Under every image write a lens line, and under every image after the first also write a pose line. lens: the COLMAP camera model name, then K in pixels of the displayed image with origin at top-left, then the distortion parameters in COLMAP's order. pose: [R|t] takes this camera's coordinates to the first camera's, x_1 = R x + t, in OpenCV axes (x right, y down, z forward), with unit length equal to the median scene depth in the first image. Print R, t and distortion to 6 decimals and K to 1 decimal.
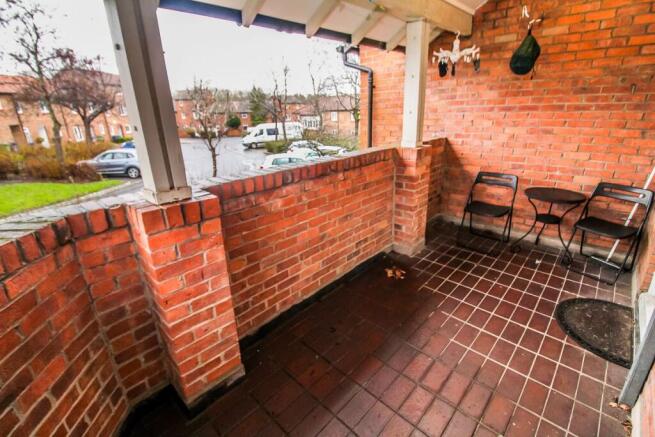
lens RADIAL K [[306.7, 0, 328.6], [0, 306.7, 217.1], [0, 0, 1]] dist [-0.004223, -0.000199]
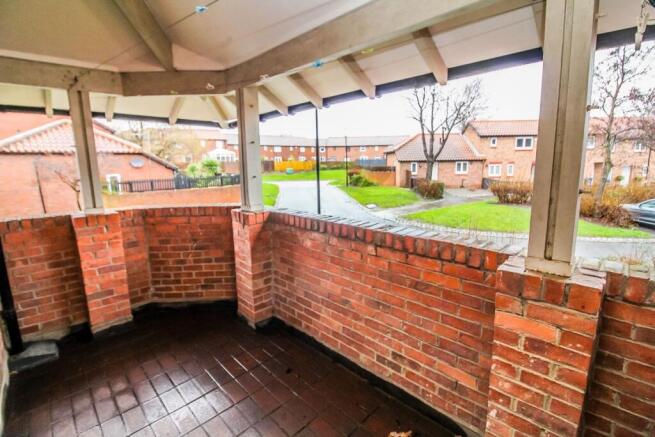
lens RADIAL K [[306.7, 0, 329.3], [0, 306.7, 215.3], [0, 0, 1]] dist [-0.004223, -0.000199]
pose [[-0.050349, 0.206087, -0.977238, 0.835243], [-0.317432, 0.924438, 0.211307, -0.357684], [0.946944, 0.320845, 0.018874, 0.846085]]
